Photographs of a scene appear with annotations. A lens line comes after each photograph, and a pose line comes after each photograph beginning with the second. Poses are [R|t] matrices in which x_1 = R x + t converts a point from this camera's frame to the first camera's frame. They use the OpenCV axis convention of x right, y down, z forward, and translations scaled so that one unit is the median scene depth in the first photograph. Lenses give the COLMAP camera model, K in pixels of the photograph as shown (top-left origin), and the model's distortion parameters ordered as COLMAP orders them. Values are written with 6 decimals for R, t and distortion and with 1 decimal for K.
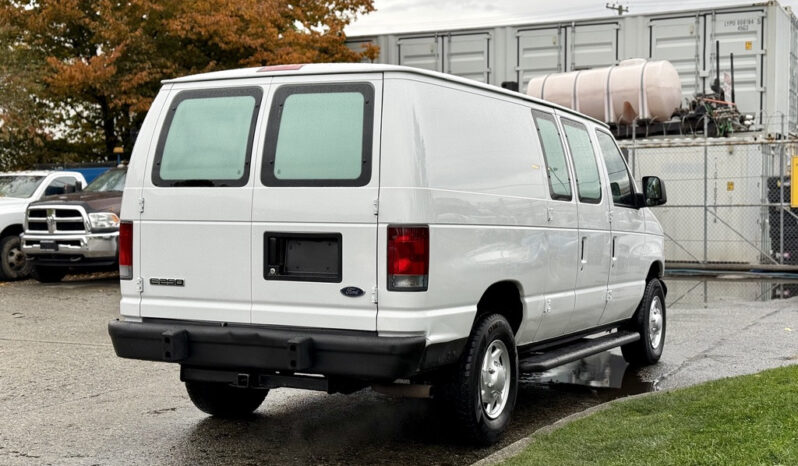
lens RADIAL K [[1090.3, 0, 396.8], [0, 1090.3, 236.5], [0, 0, 1]] dist [0.115467, 0.000000]
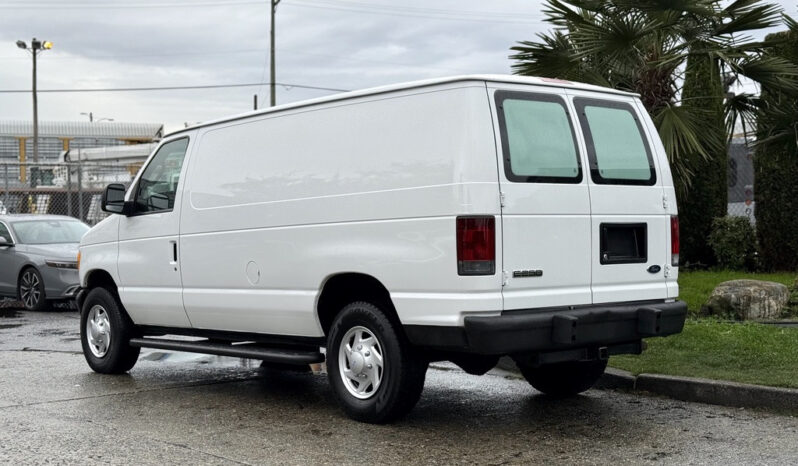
lens RADIAL K [[1090.3, 0, 398.7], [0, 1090.3, 225.1], [0, 0, 1]] dist [0.115467, 0.000000]
pose [[0.406518, -0.022537, 0.913365, -1.246267], [0.017387, 0.999706, 0.016929, -0.025165], [-0.913477, 0.008999, 0.406790, 0.708554]]
